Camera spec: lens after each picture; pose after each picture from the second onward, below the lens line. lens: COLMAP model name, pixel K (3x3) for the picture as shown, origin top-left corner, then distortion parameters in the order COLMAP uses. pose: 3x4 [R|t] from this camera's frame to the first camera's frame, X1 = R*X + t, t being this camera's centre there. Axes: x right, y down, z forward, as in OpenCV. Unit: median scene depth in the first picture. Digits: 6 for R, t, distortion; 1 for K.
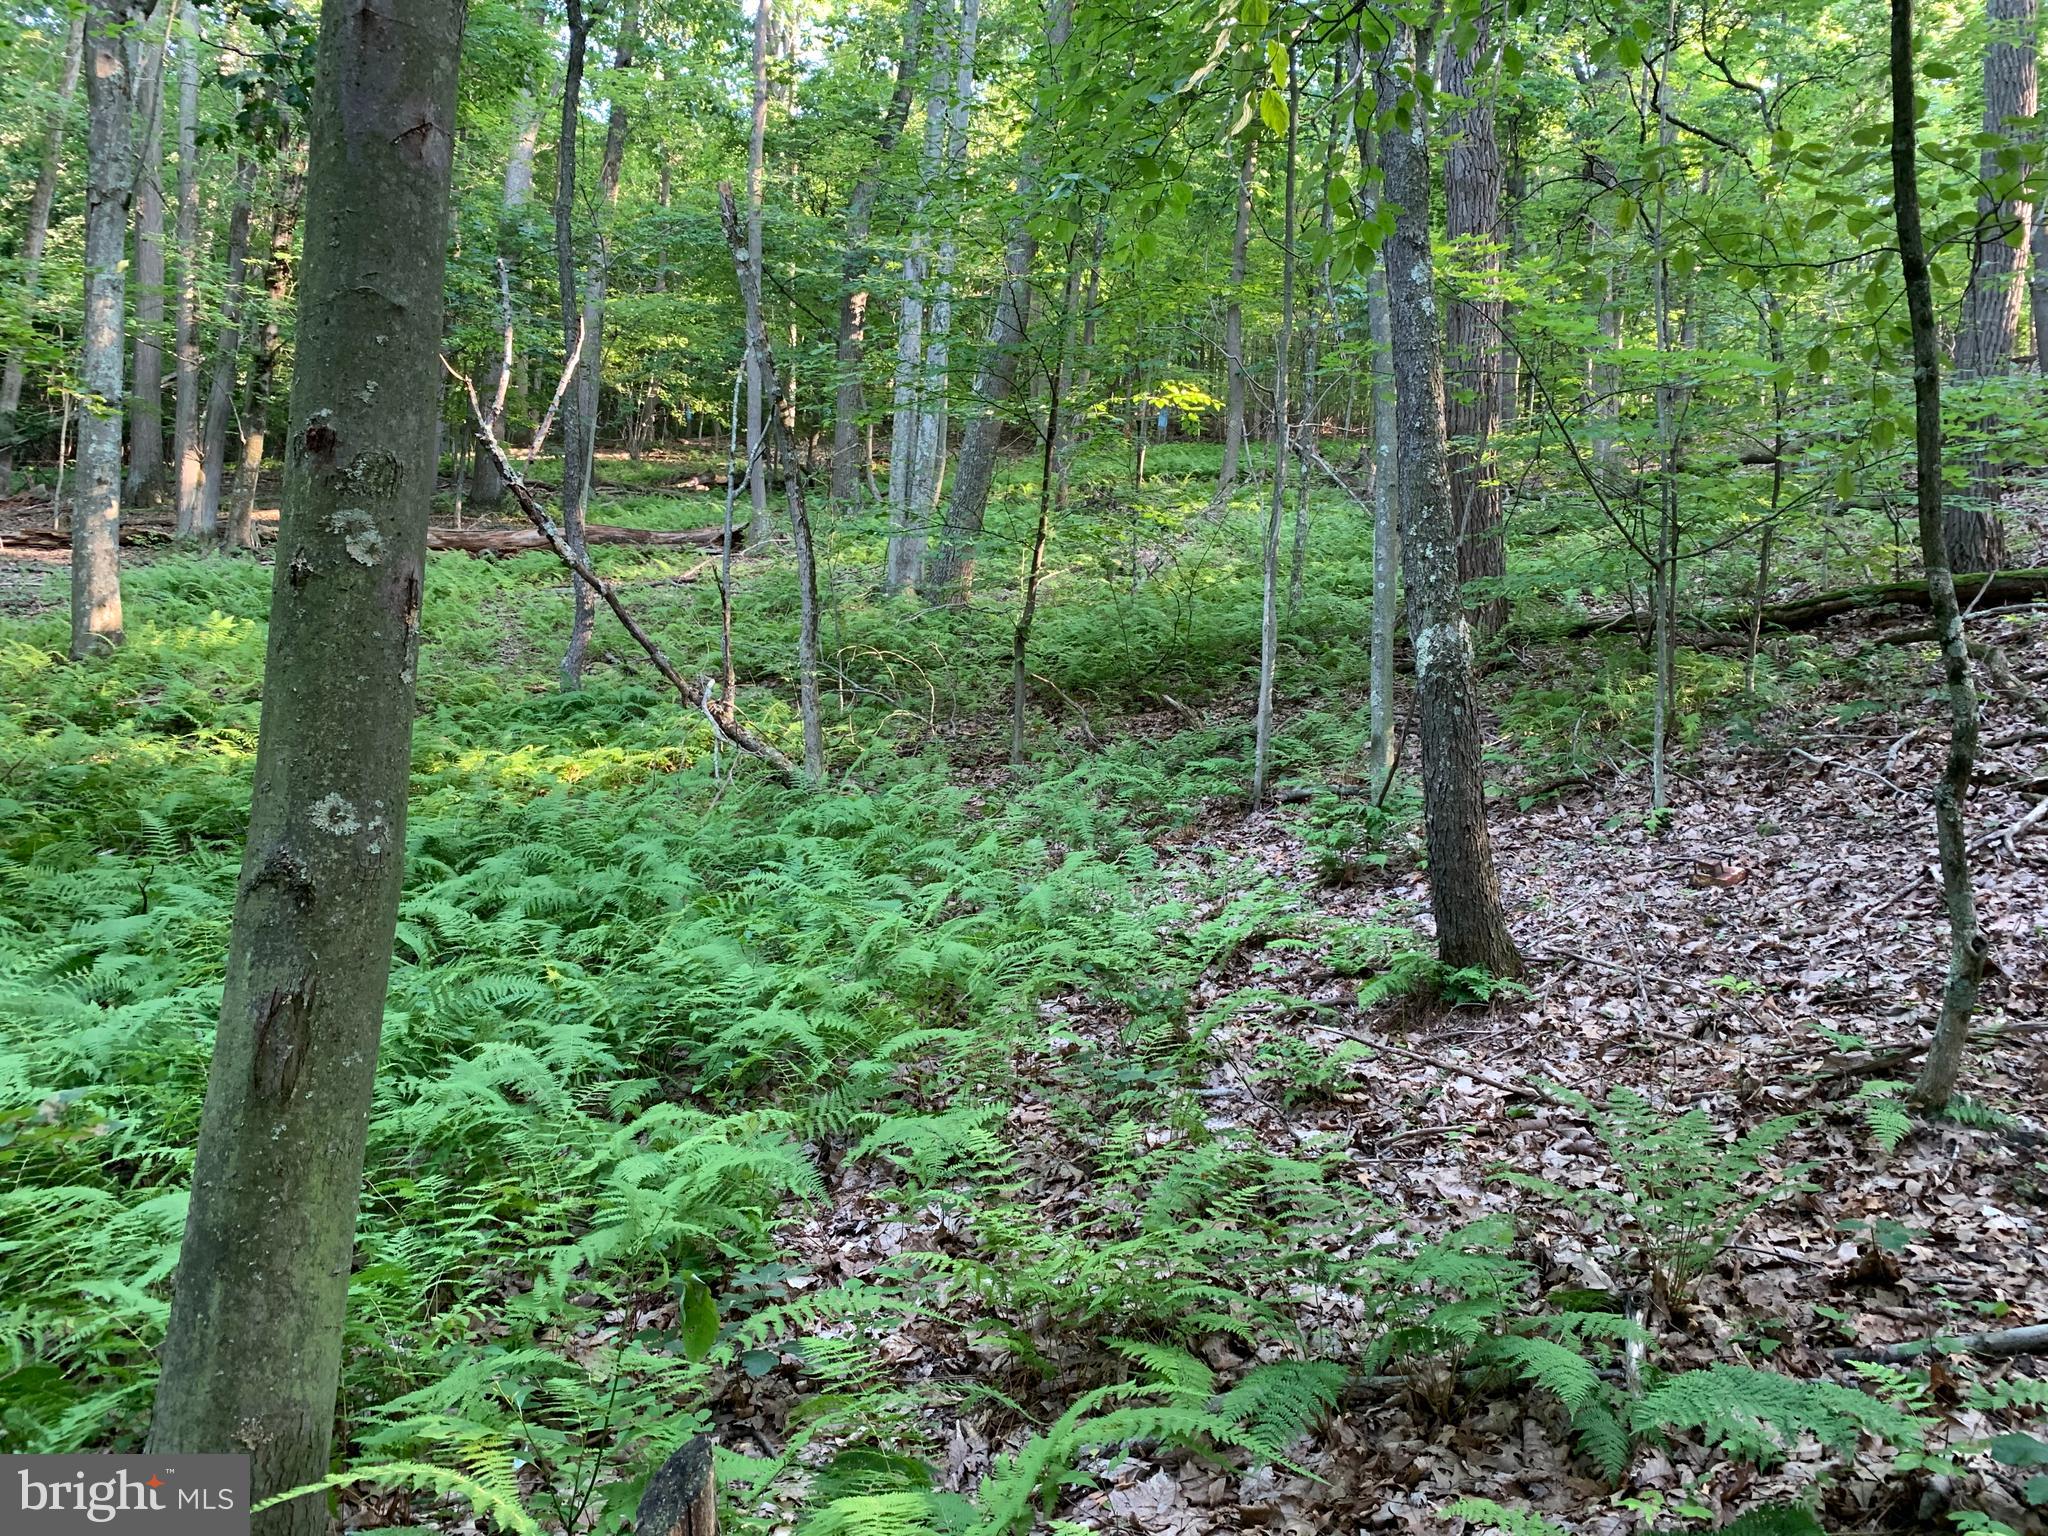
lens RADIAL K [[1541.1, 0, 1033.8], [0, 1541.1, 753.4], [0, 0, 1]] dist [0.052114, -0.084235]
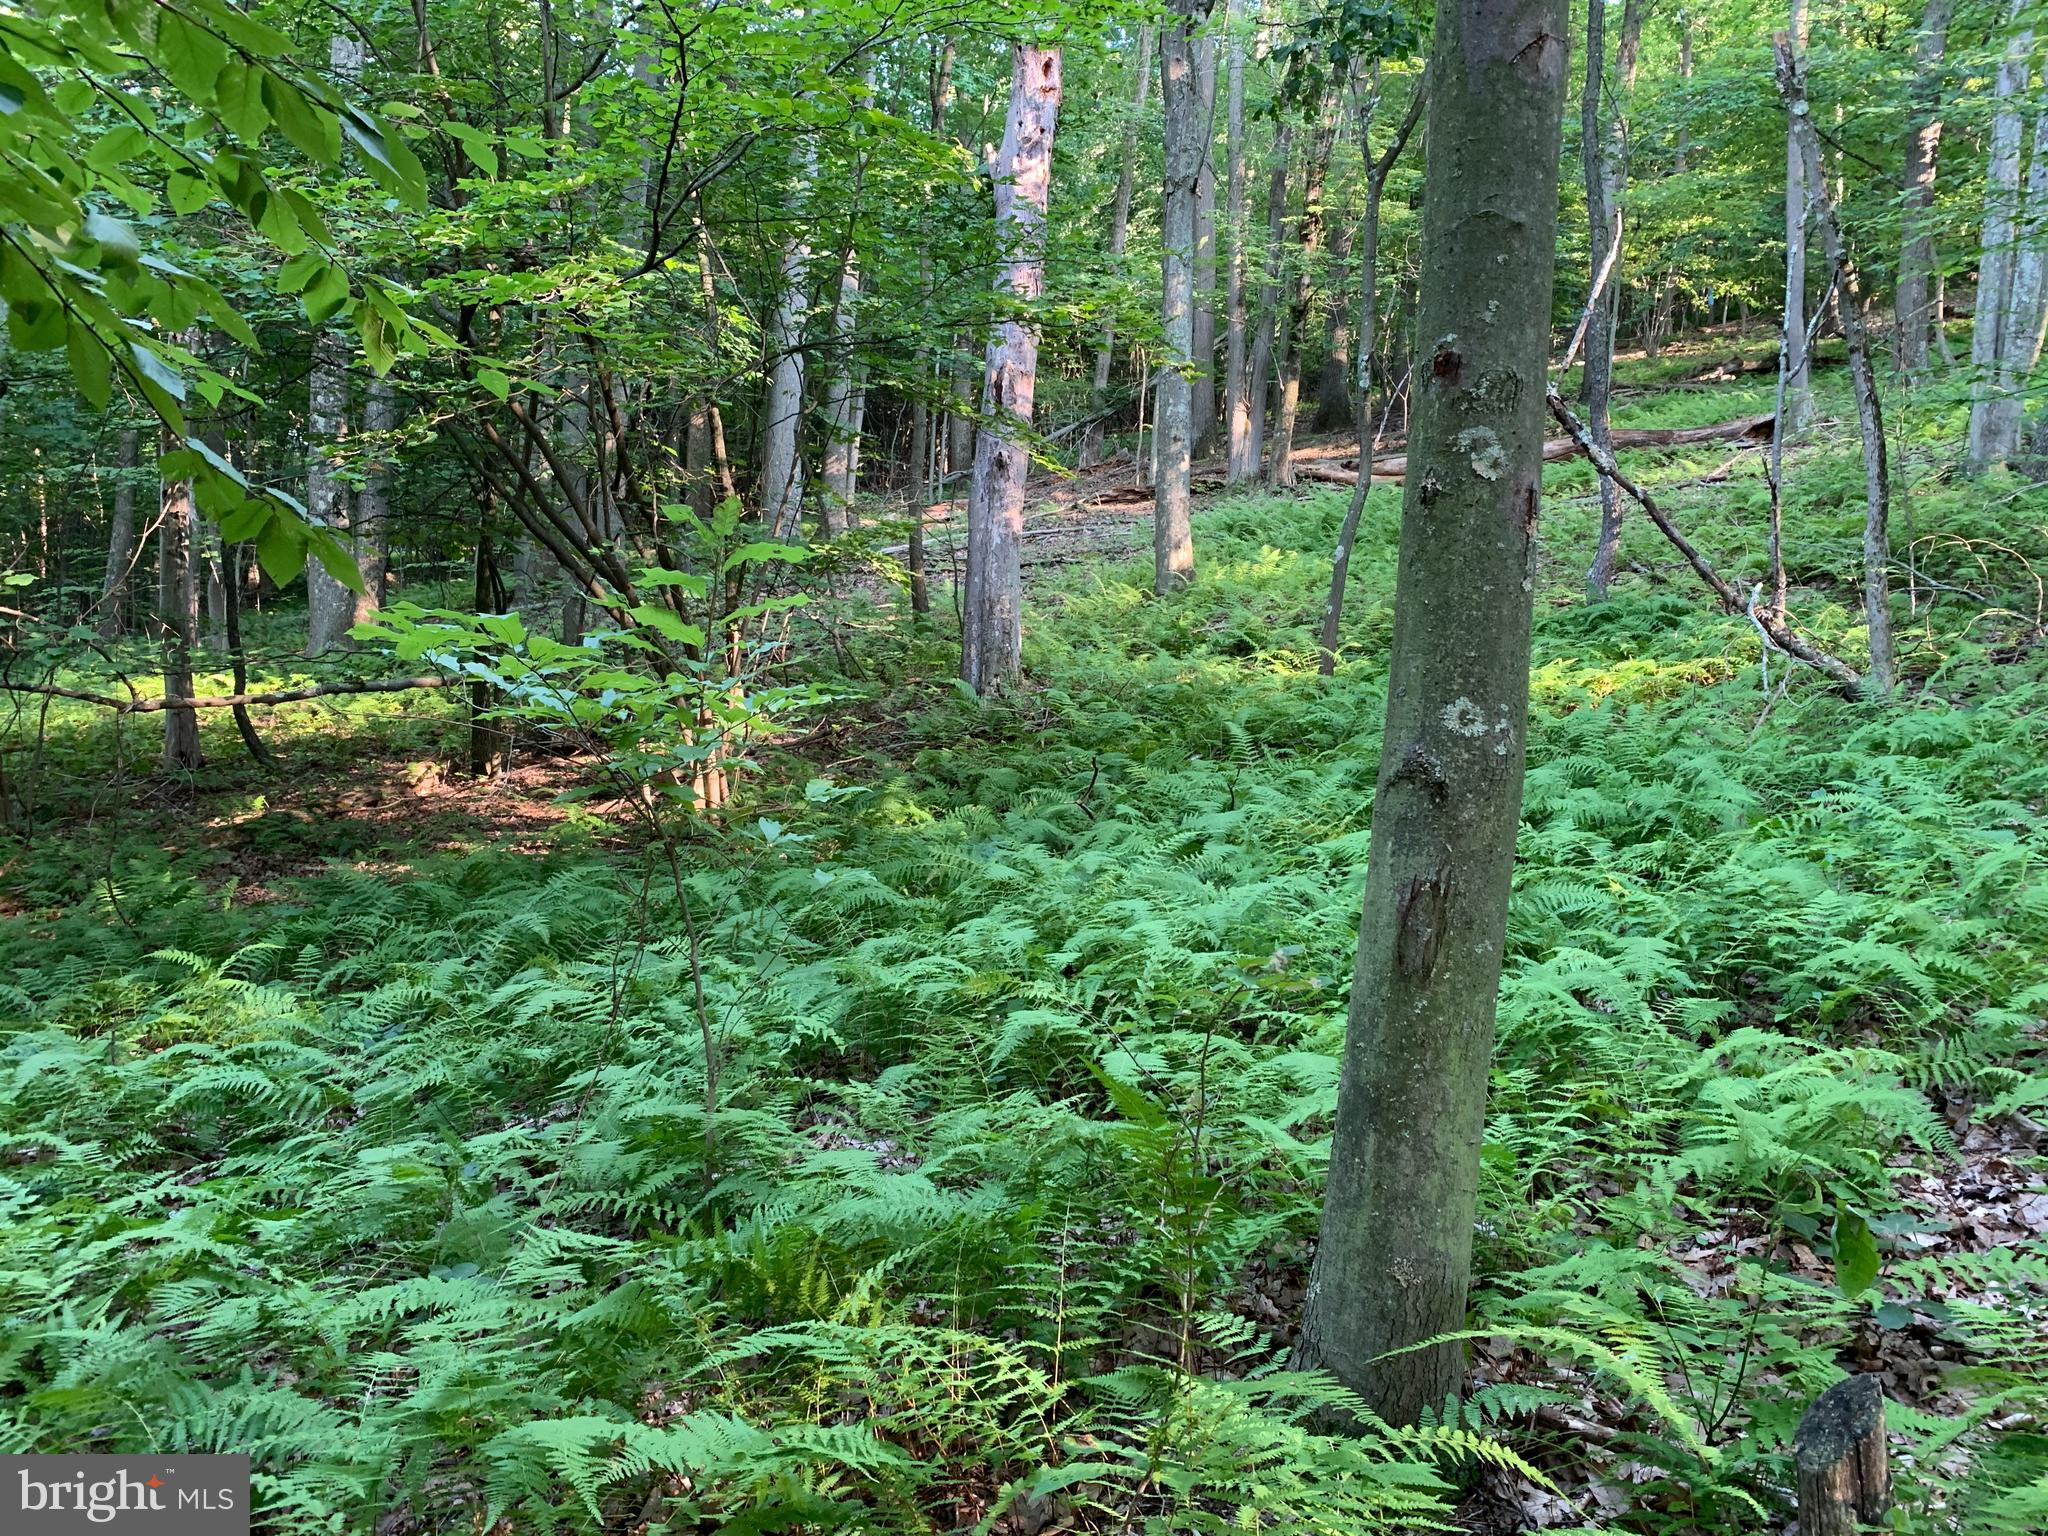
lens RADIAL K [[1541.1, 0, 1033.8], [0, 1541.1, 753.4], [0, 0, 1]] dist [0.052114, -0.084235]
pose [[0.808231, 0.016267, -0.588641, -0.023217], [0.015663, 0.998671, 0.049104, 0.002620], [0.588657, -0.048907, 0.806902, -0.012081]]
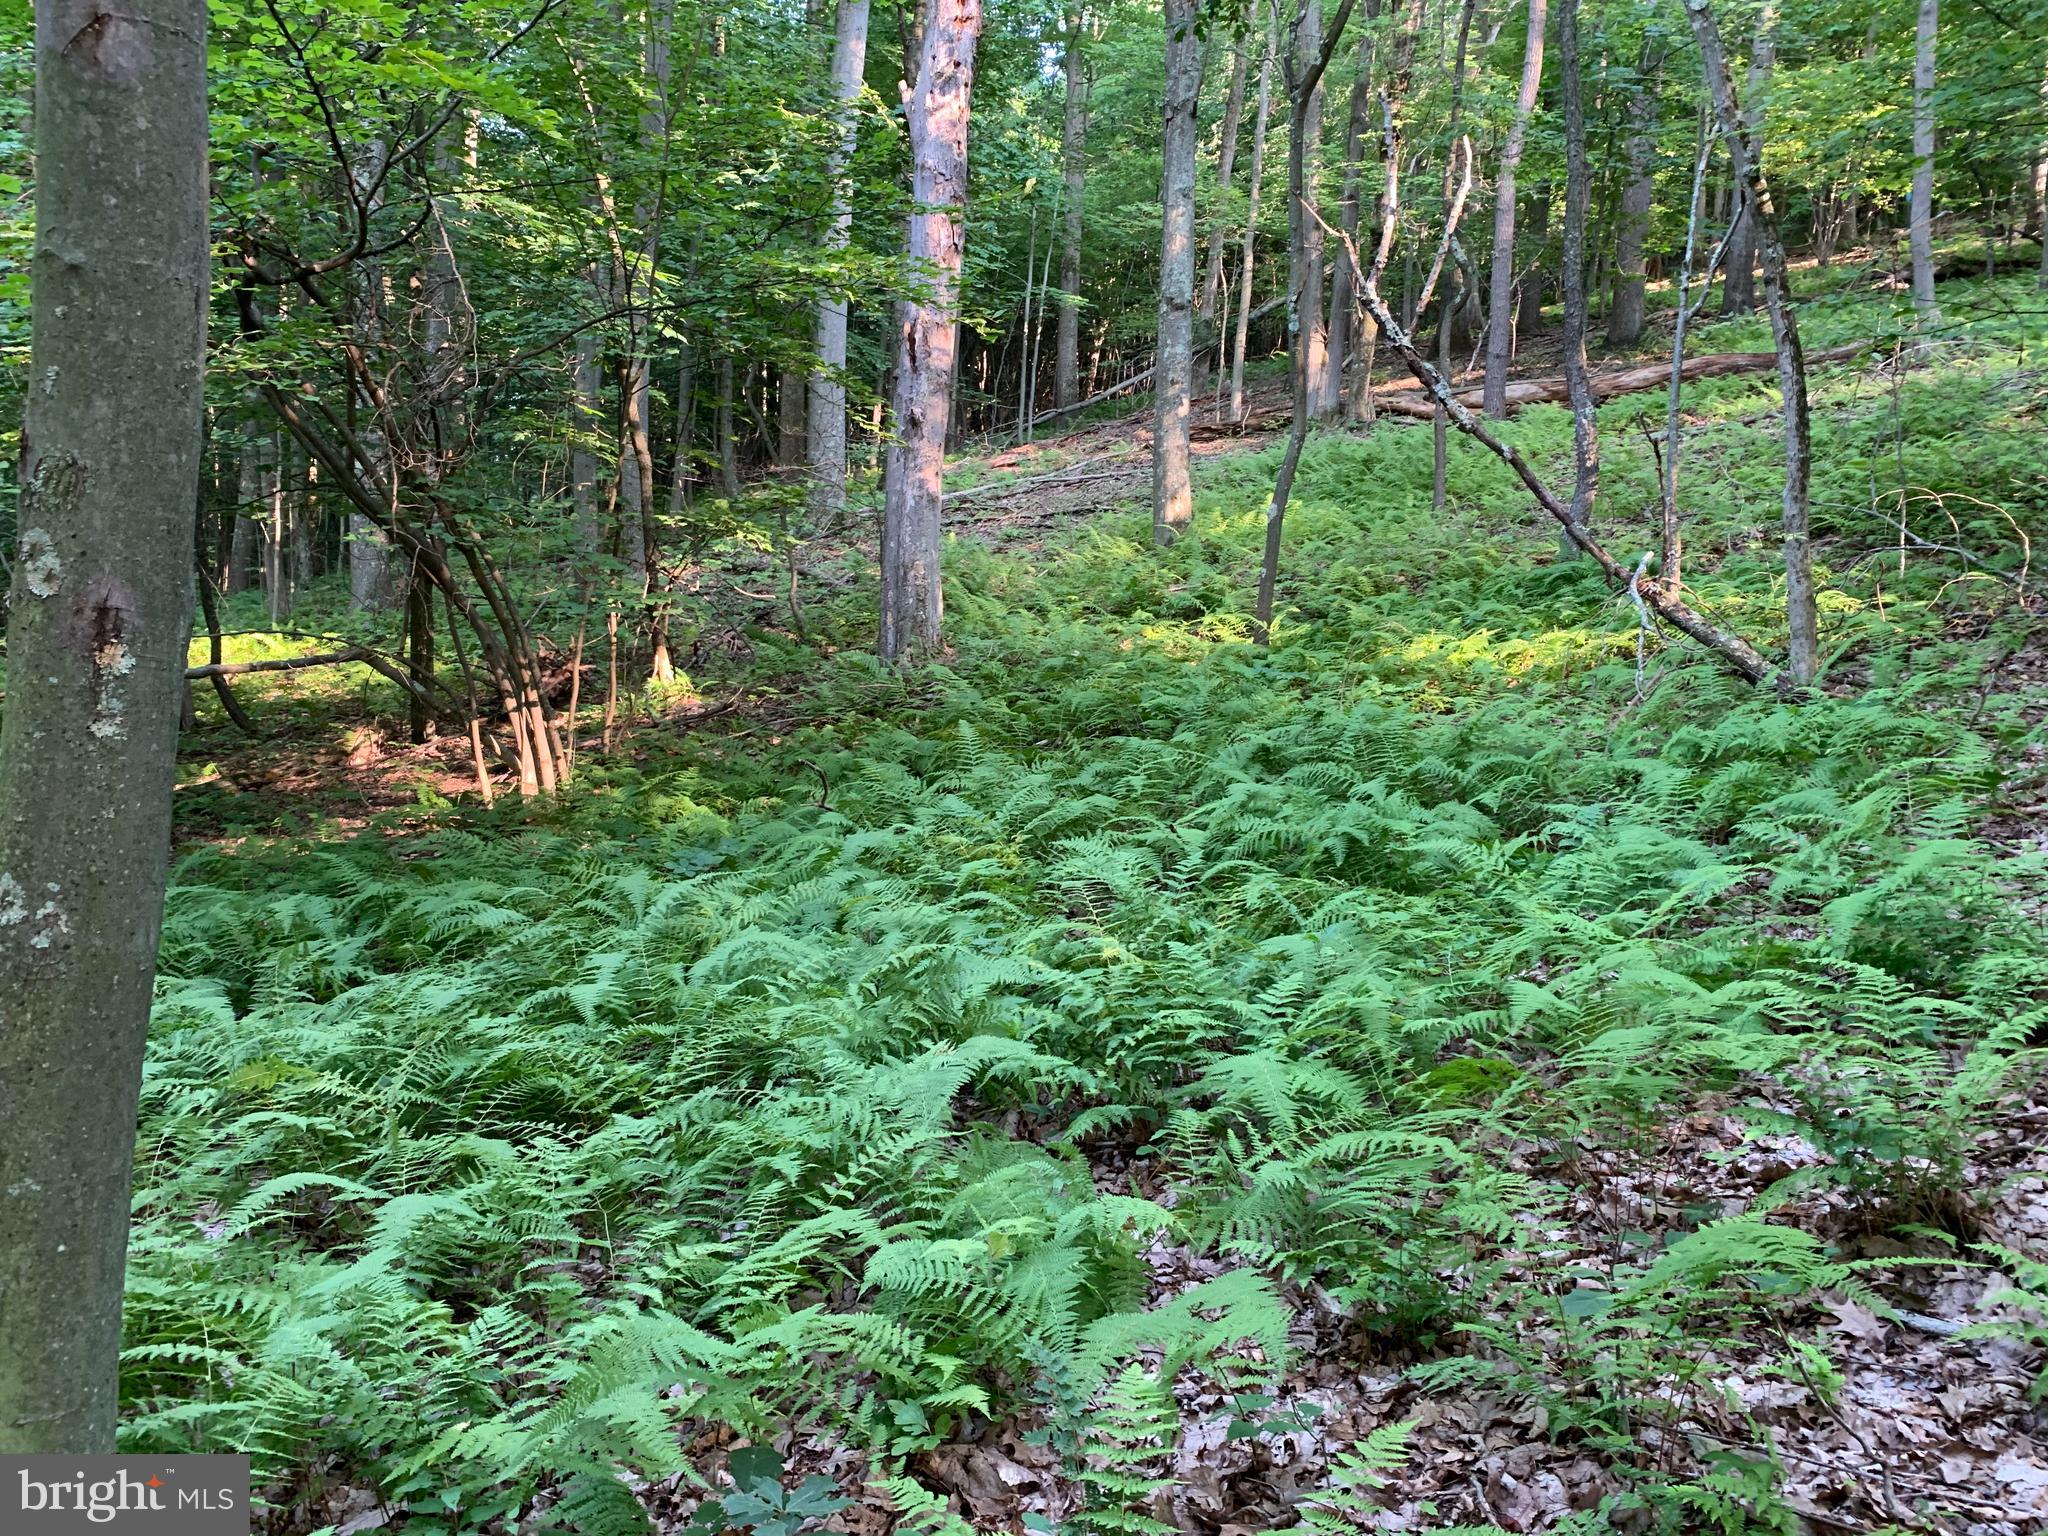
lens RADIAL K [[1539.5, 0, 1024.0], [0, 1539.5, 768.0], [0, 0, 1]] dist [0.005942, 0.003367]
pose [[0.725556, 0.053788, -0.686058, 0.235770], [0.021749, 0.994650, 0.100984, -0.046396], [0.687819, -0.088191, 0.720505, 0.343647]]
